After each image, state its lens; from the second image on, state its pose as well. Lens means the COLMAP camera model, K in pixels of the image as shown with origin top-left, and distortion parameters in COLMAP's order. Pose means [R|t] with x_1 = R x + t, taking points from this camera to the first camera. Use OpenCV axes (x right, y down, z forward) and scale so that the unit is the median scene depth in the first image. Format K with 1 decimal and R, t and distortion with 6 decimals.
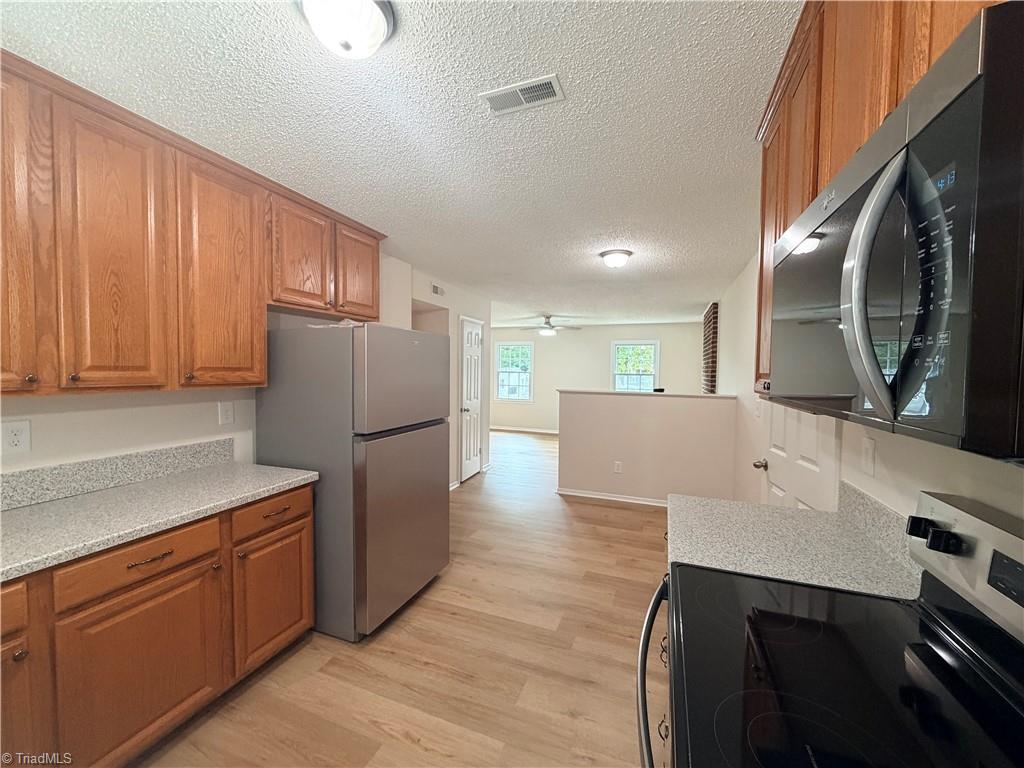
lens RADIAL K [[408.1, 0, 508.3], [0, 408.1, 384.0], [0, 0, 1]] dist [-0.000141, 0.000139]
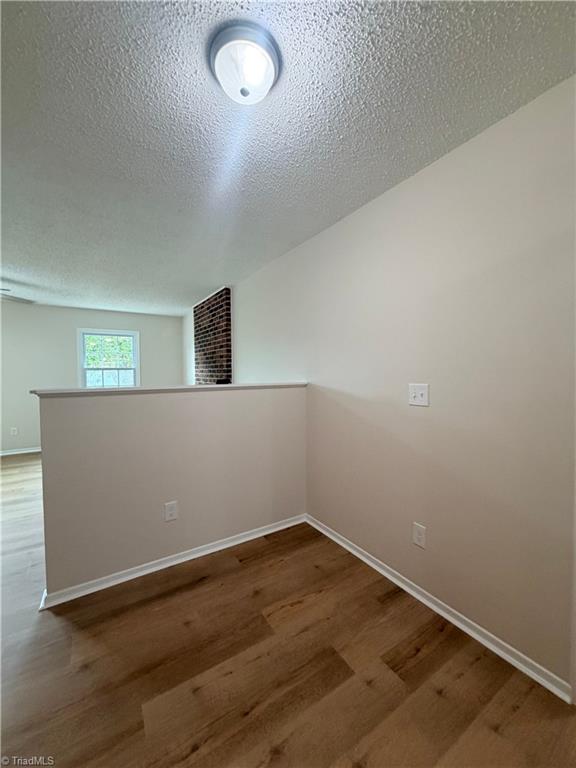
lens RADIAL K [[306.0, 0, 288.5], [0, 306.0, 381.2], [0, 0, 1]] dist [0.000374, -0.000402]
pose [[0.589708, -0.043155, 0.806463, 0.025959], [0.042483, 0.998846, 0.022385, 0.016721], [-0.806498, 0.021060, 0.590861, 1.234248]]
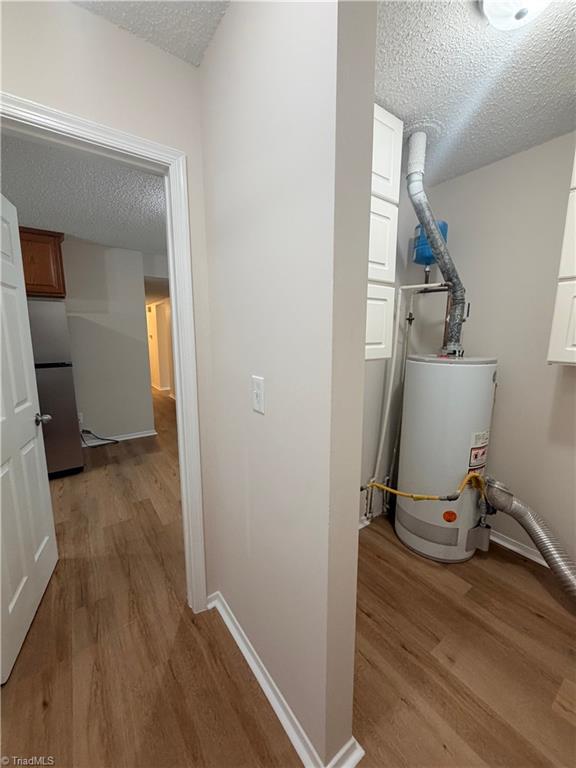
lens RADIAL K [[306.0, 0, 288.5], [0, 306.0, 381.2], [0, 0, 1]] dist [0.000374, -0.000402]
pose [[0.843771, 0.072946, -0.531723, 1.342035], [-0.011179, 0.992894, 0.118474, 0.012164], [0.536587, -0.094021, 0.838591, 0.683485]]
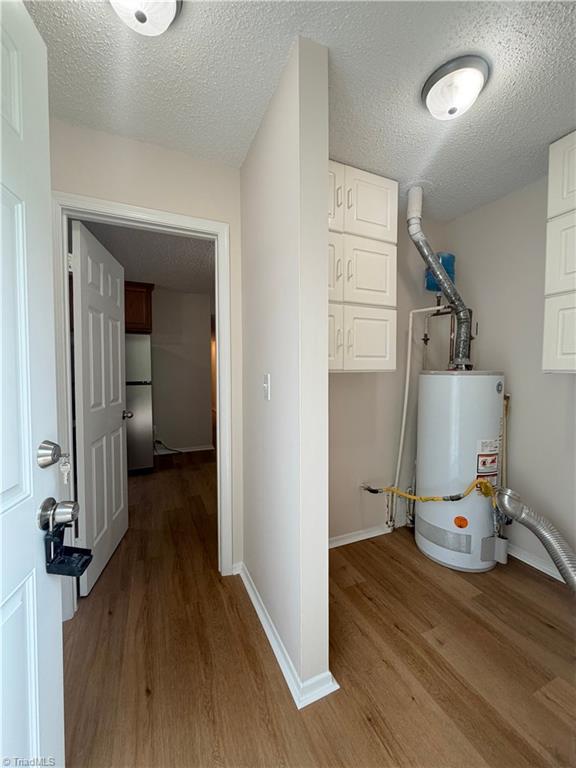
lens RADIAL K [[306.0, 0, 288.5], [0, 306.0, 381.2], [0, 0, 1]] dist [0.000374, -0.000402]
pose [[0.717059, 0.014798, -0.696856, 1.561710], [-0.015177, 0.999869, 0.005615, 0.081361], [0.696848, 0.006550, 0.717189, 0.614905]]
